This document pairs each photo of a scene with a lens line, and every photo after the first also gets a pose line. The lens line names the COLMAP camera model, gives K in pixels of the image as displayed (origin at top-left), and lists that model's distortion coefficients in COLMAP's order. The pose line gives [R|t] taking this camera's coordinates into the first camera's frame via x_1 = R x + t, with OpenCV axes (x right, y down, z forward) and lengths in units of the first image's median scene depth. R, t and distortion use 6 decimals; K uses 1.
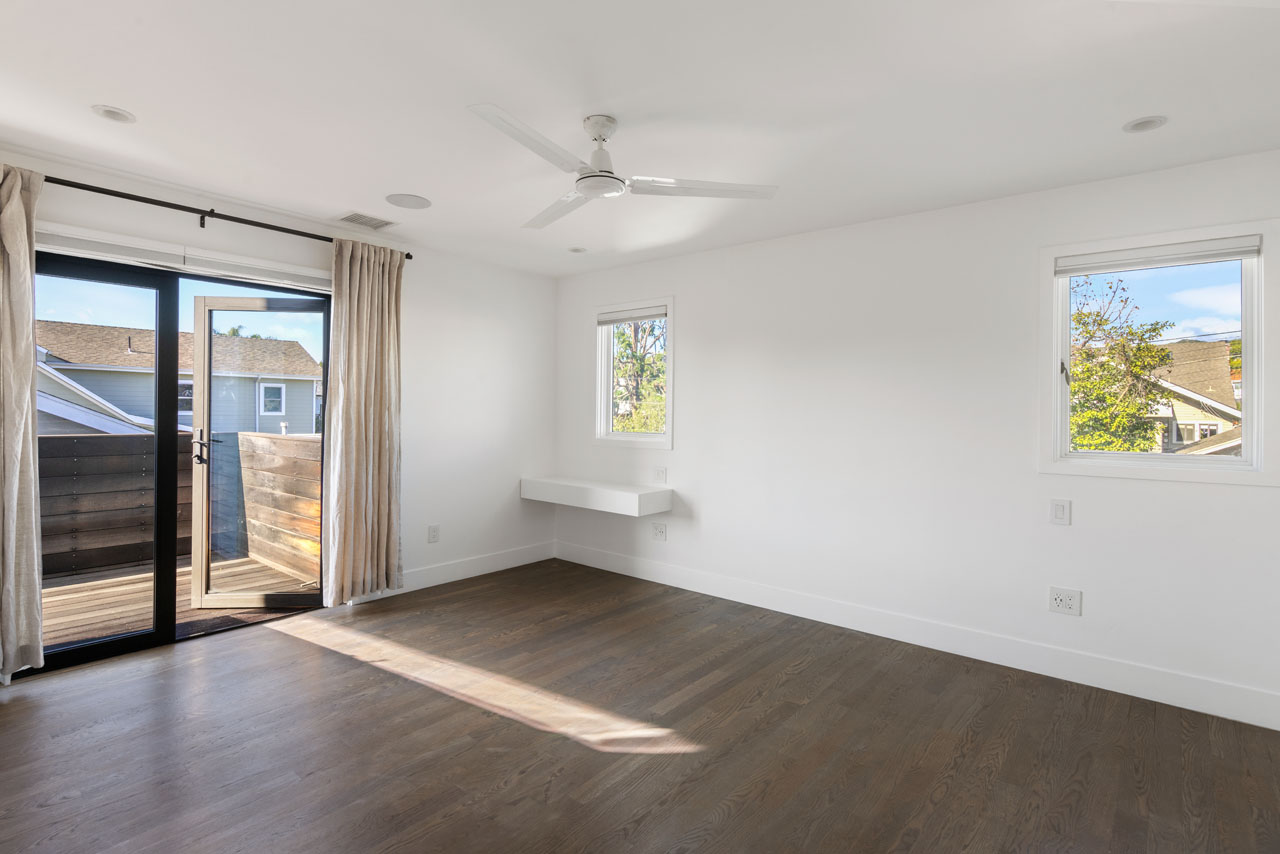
lens RADIAL K [[597.6, 0, 643.0], [0, 597.6, 416.3], [0, 0, 1]] dist [-0.020142, 0.000331]
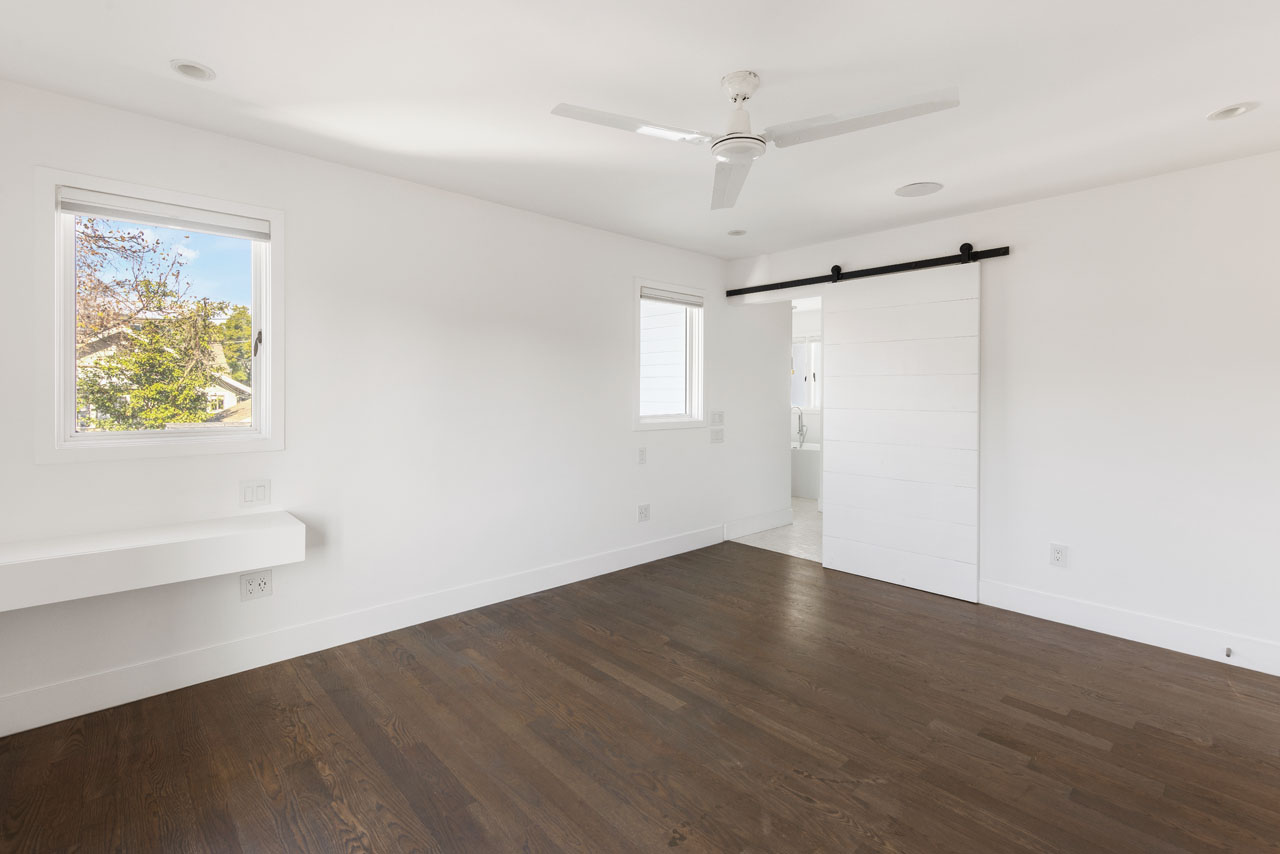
lens RADIAL K [[585.3, 0, 624.8], [0, 585.3, 407.9], [0, 0, 1]] dist [0.004272, -0.000029]
pose [[0.145628, -0.039926, 0.988533, -0.609941], [0.006582, 0.999202, 0.039388, -0.014694], [-0.989318, 0.000771, 0.145775, 0.638051]]
